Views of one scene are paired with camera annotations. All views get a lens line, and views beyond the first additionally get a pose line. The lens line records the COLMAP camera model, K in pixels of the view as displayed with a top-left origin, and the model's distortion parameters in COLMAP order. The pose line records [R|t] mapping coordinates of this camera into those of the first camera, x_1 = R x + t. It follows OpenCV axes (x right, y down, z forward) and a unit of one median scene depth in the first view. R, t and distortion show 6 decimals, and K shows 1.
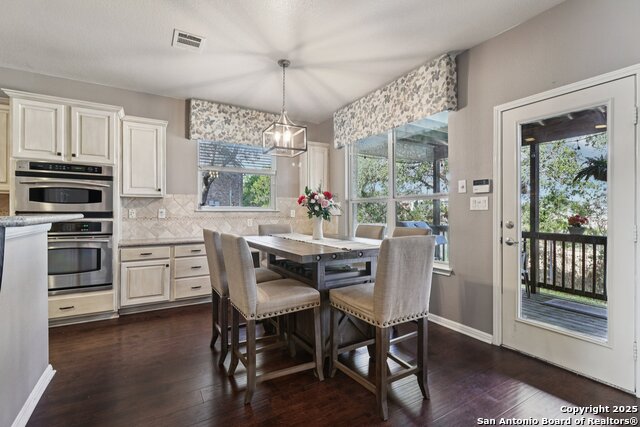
lens RADIAL K [[296.8, 0, 318.7], [0, 296.8, 211.4], [0, 0, 1]] dist [0.002493, -0.000465]
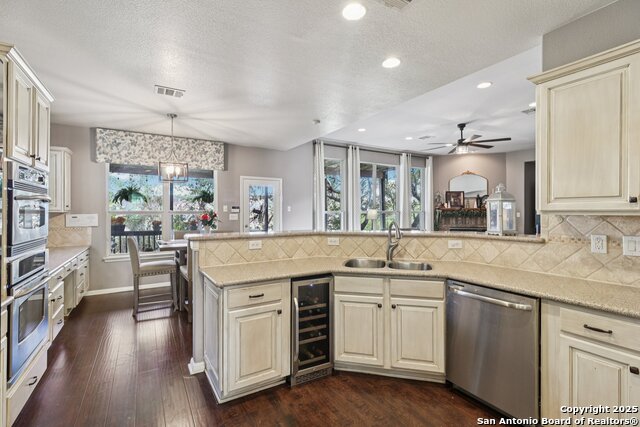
lens RADIAL K [[296.8, 0, 318.7], [0, 296.8, 211.4], [0, 0, 1]] dist [0.002493, -0.000465]
pose [[-0.001774, -0.001703, 0.999997, -1.469091], [-0.003993, 0.999991, 0.001696, -0.066792], [-0.999990, -0.003990, -0.001781, 0.331309]]
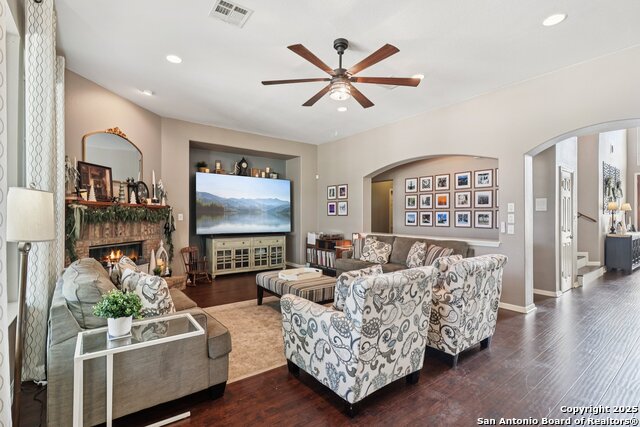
lens RADIAL K [[296.8, 0, 318.7], [0, 296.8, 211.4], [0, 0, 1]] dist [0.002493, -0.000465]
pose [[-0.992000, -0.006417, -0.126075, 0.619066], [-0.003470, 0.999716, -0.023581, -0.032576], [0.126191, -0.022955, -0.991740, 0.389596]]
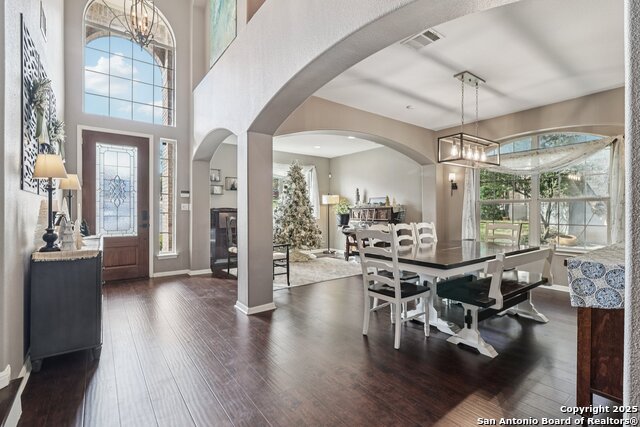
lens RADIAL K [[305.7, 0, 323.7], [0, 305.7, 211.9], [0, 0, 1]] dist [0.014454, -0.000578]
pose [[0.107239, -0.003399, -0.994227, -0.934988], [0.002968, 0.999991, -0.003099, -0.017637], [0.994229, -0.002619, 0.107248, -0.887285]]
